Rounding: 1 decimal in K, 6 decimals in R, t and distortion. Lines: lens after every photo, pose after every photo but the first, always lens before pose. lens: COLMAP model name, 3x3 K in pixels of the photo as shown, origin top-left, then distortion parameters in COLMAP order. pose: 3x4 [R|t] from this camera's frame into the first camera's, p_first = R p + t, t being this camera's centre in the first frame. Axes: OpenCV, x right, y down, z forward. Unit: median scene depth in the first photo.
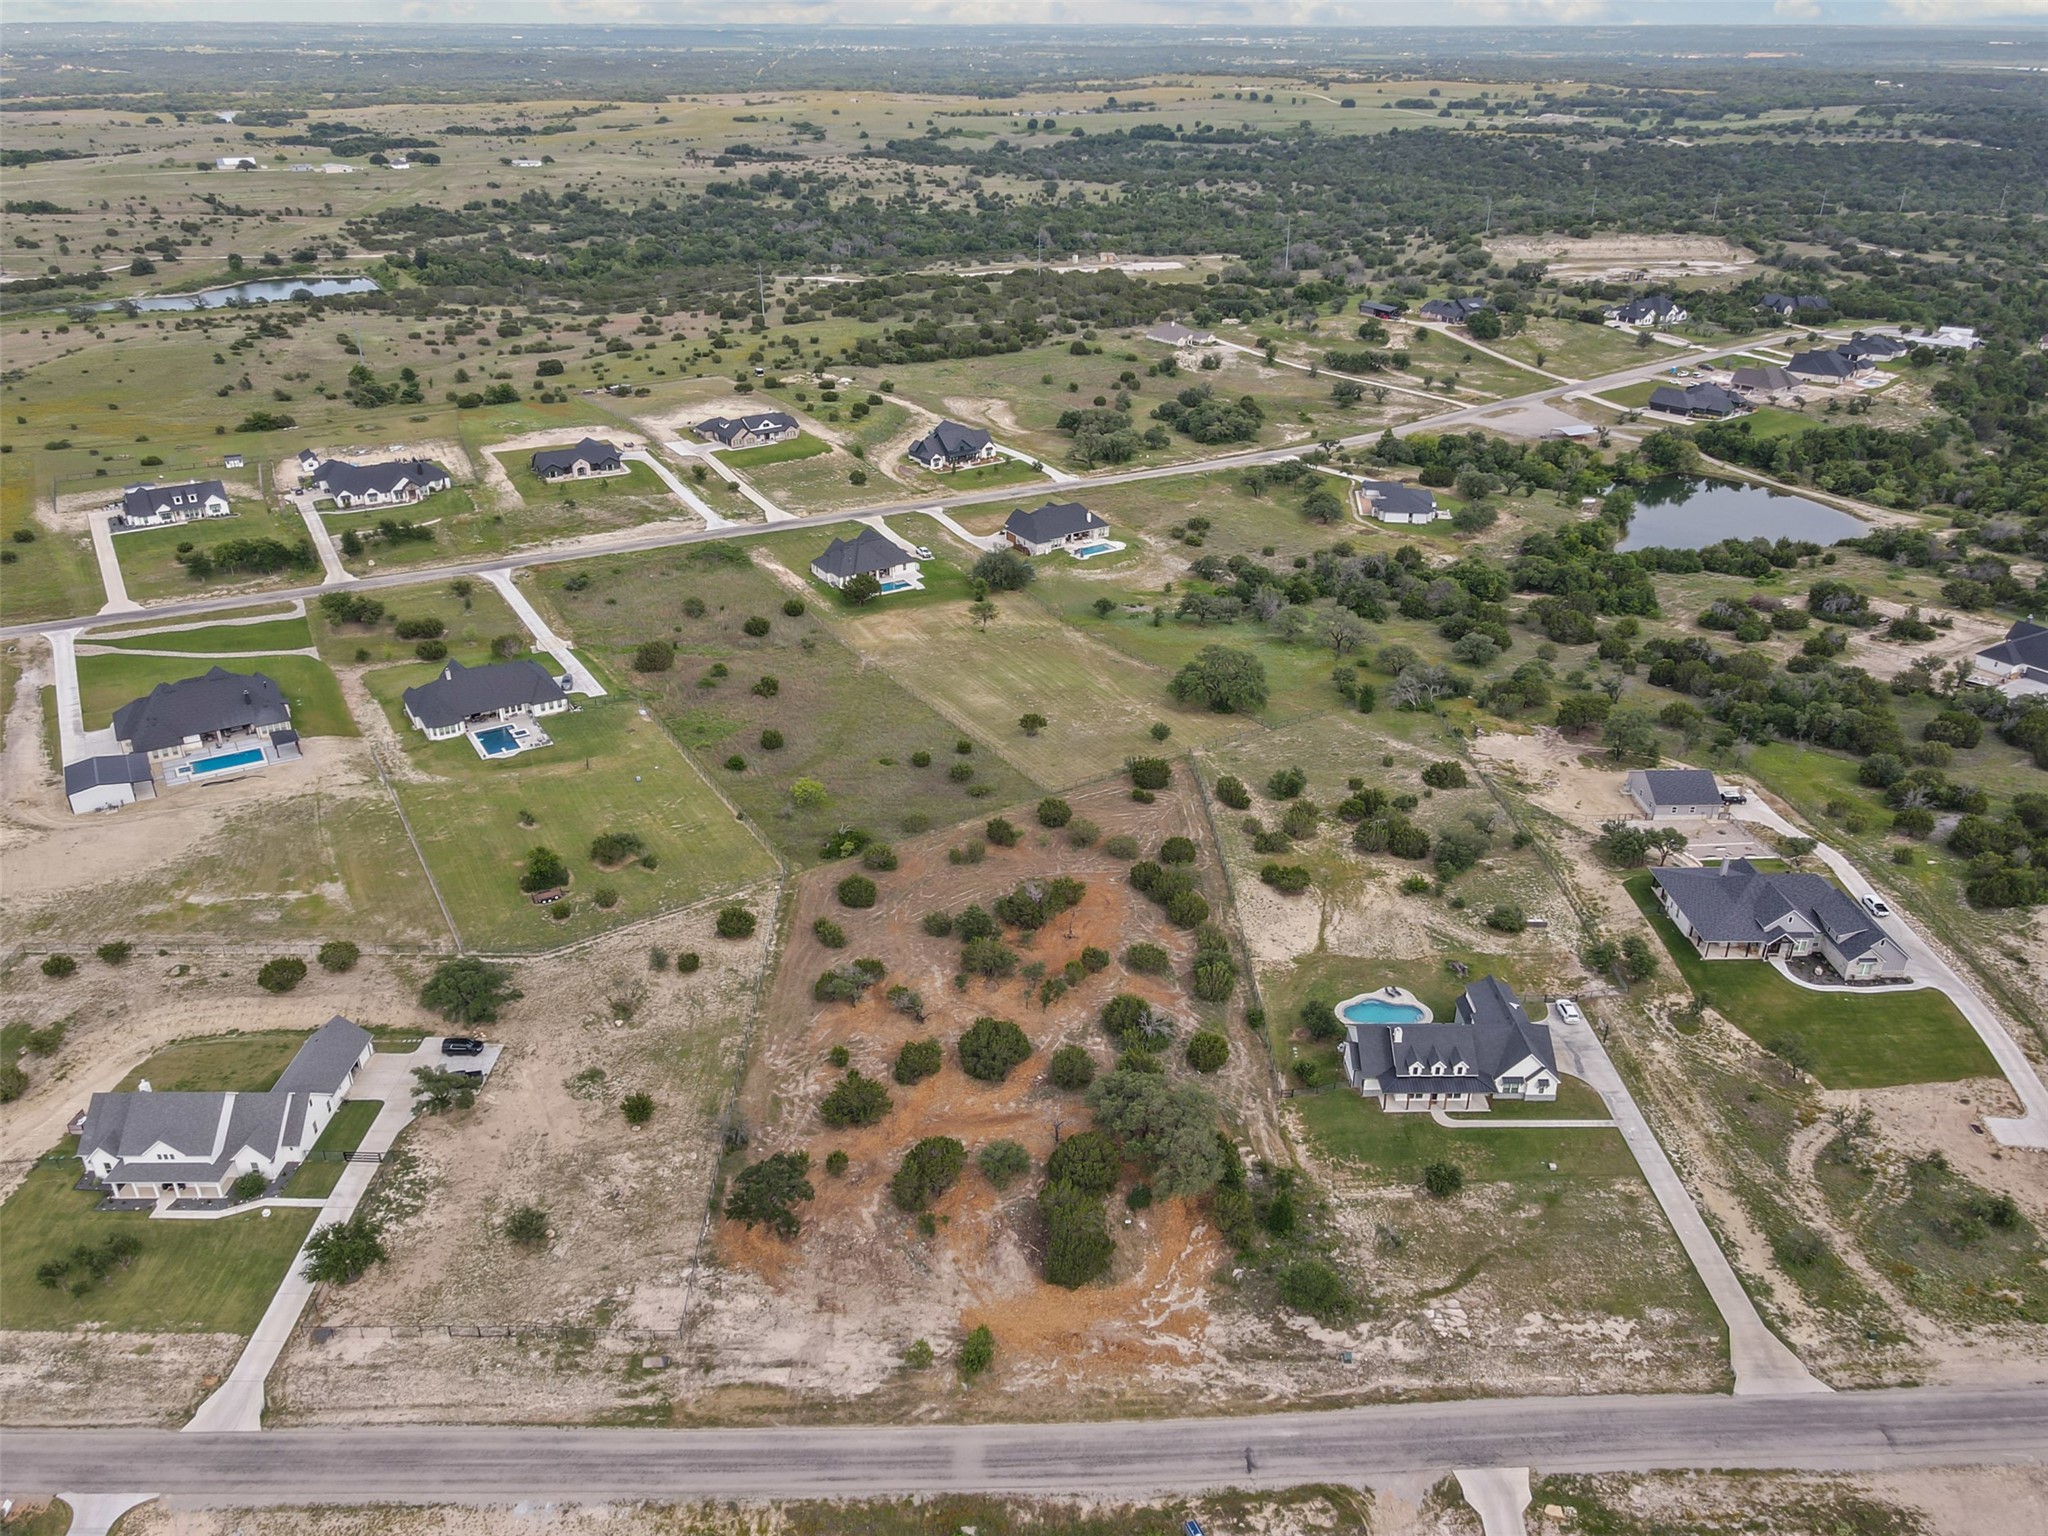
lens RADIAL K [[1511.2, 0, 1029.9], [0, 1511.2, 767.9], [0, 0, 1]] dist [0.000792, 0.044589]
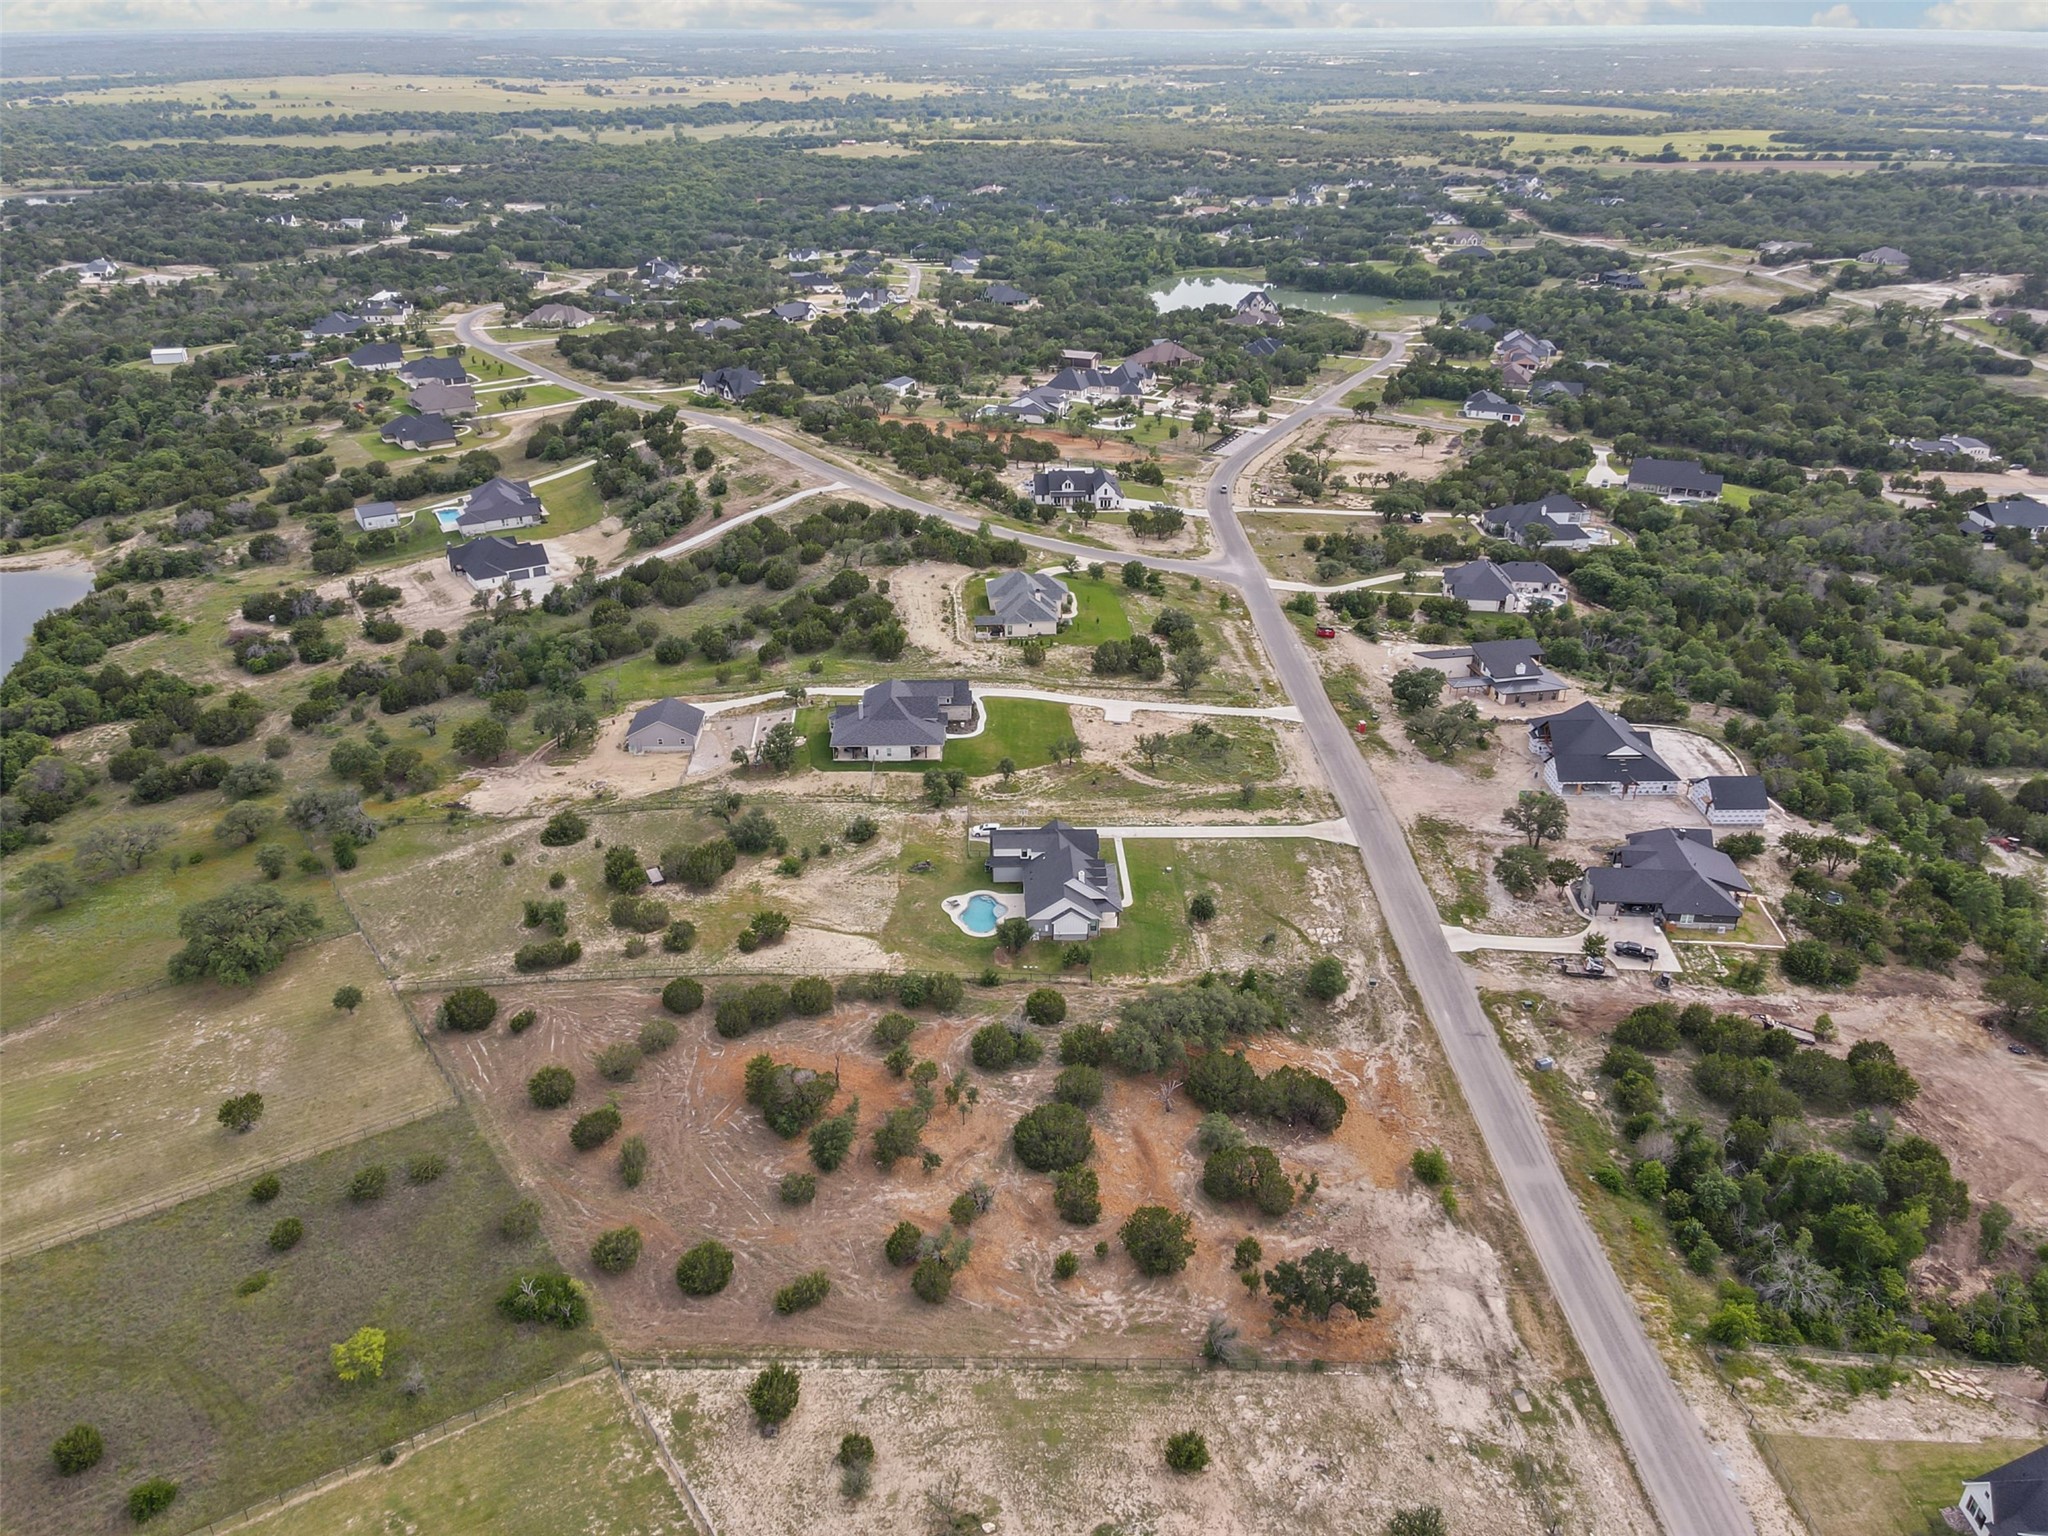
lens RADIAL K [[1494.6, 0, 1008.2], [0, 1494.6, 771.9], [0, 0, 1]] dist [0.002780, 0.031545]
pose [[-0.009847, -0.444954, 0.895499, -0.689357], [0.445110, 0.799977, 0.402385, -0.347450], [-0.895422, 0.402558, 0.190176, 0.704391]]
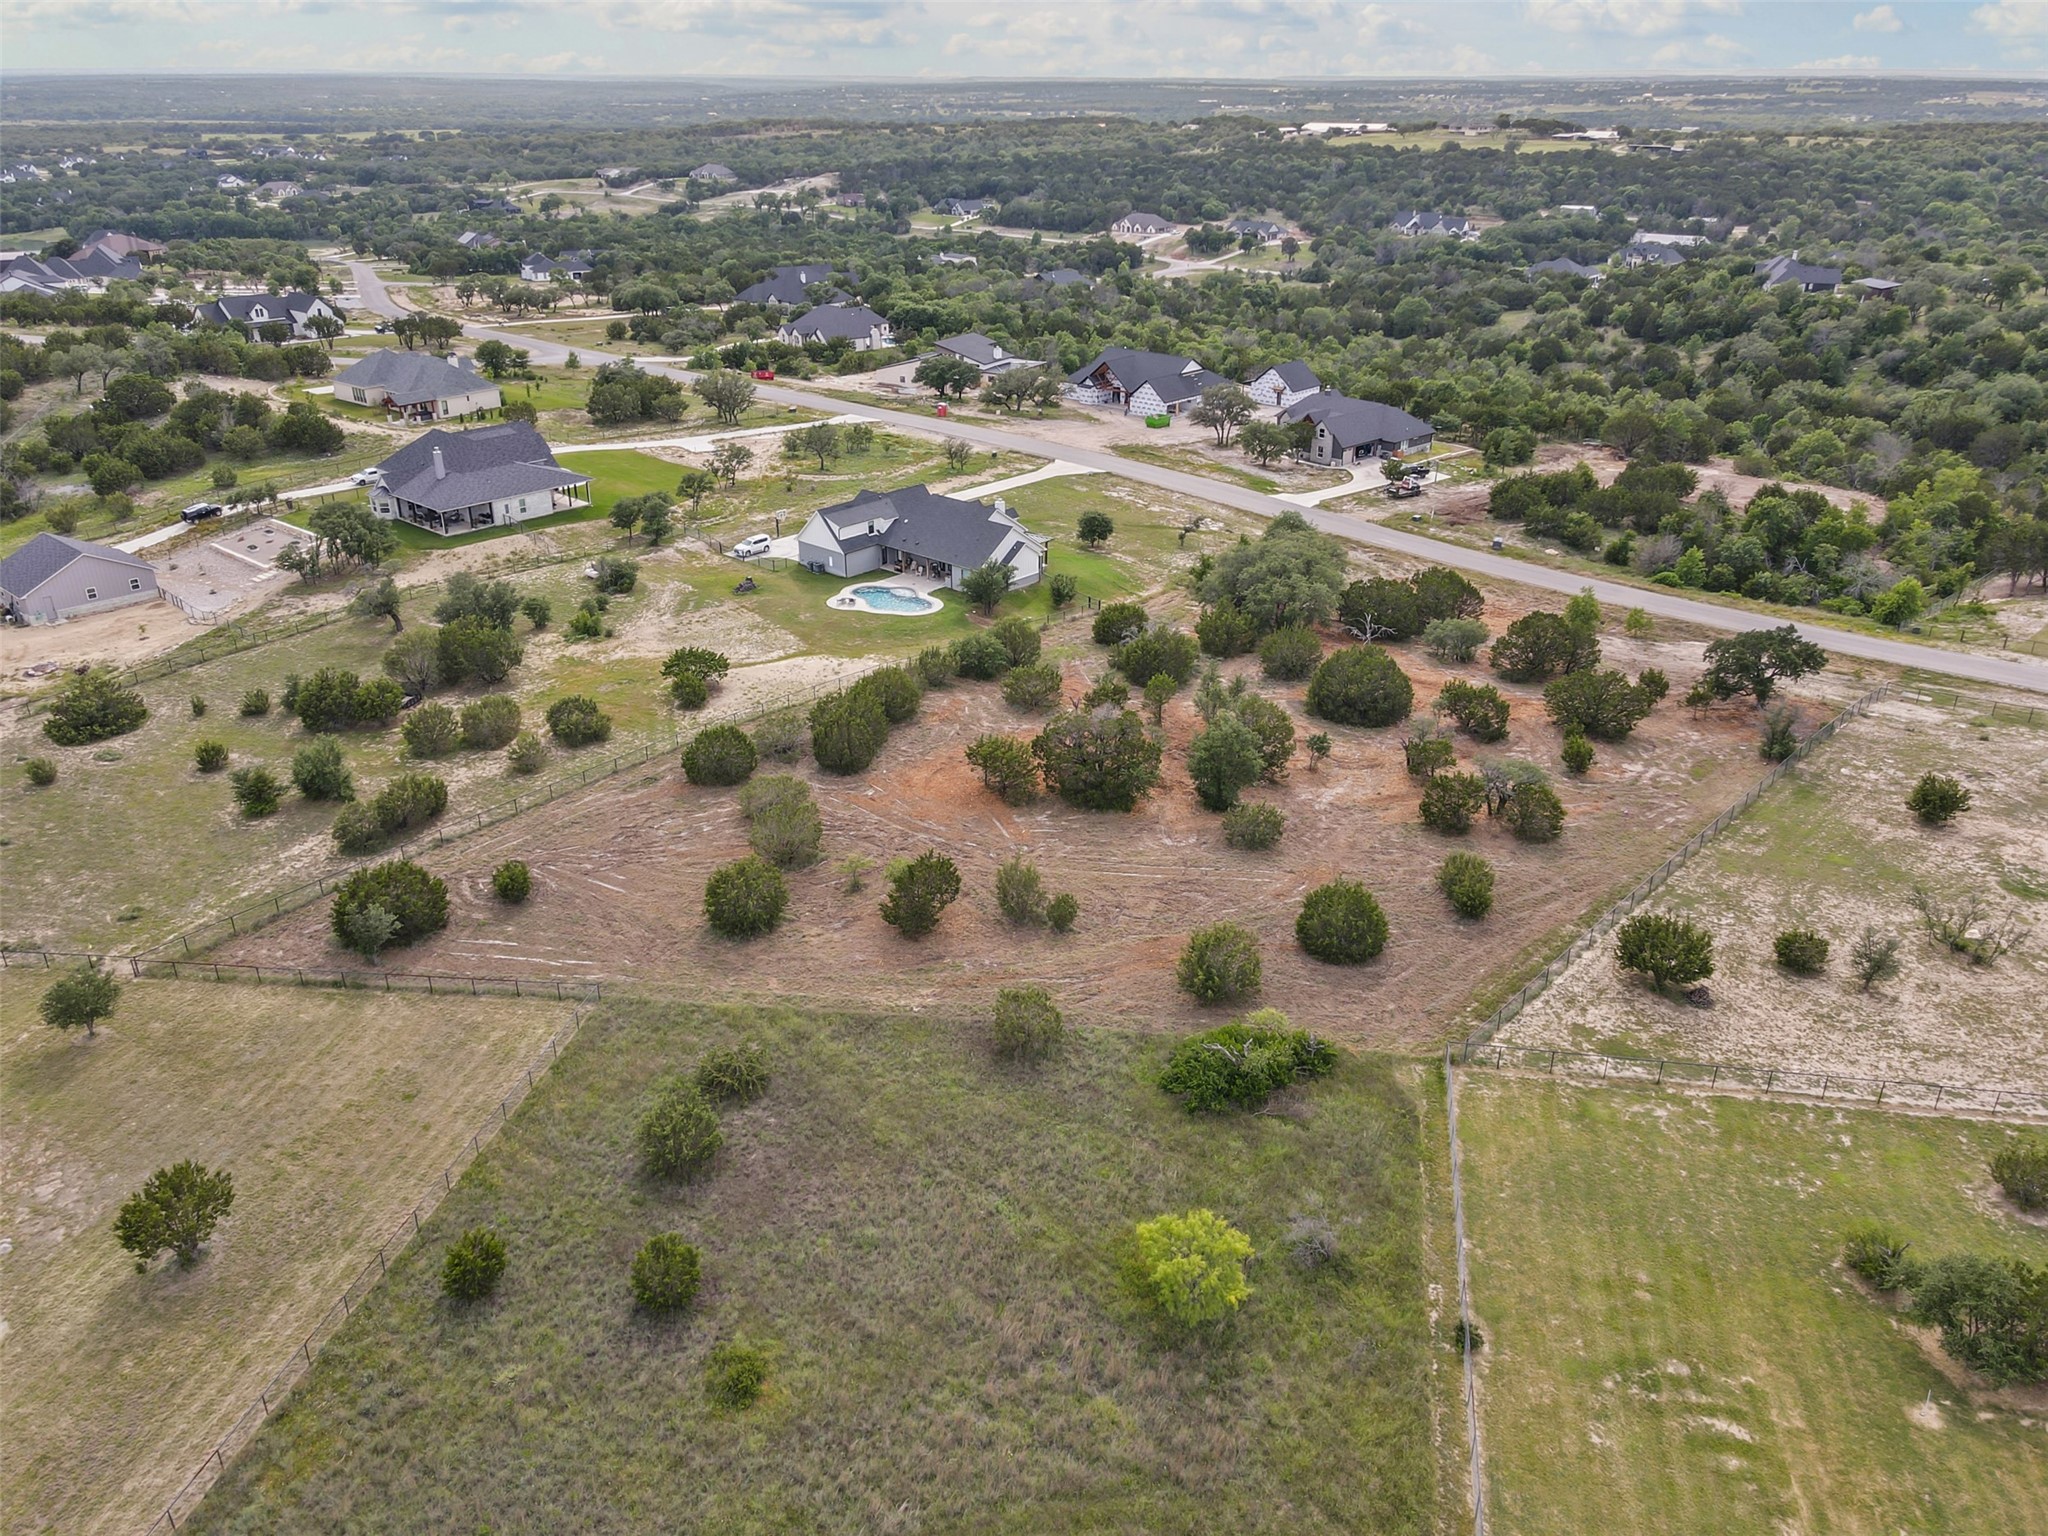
lens RADIAL K [[1511.4, 0, 1021.4], [0, 1511.4, 768.2], [0, 0, 1]] dist [0.003106, 0.031650]
pose [[-0.735328, -0.280362, 0.617000, -0.321125], [0.304042, 0.677184, 0.670060, -0.280082], [-0.605682, 0.680308, -0.412710, 1.301803]]
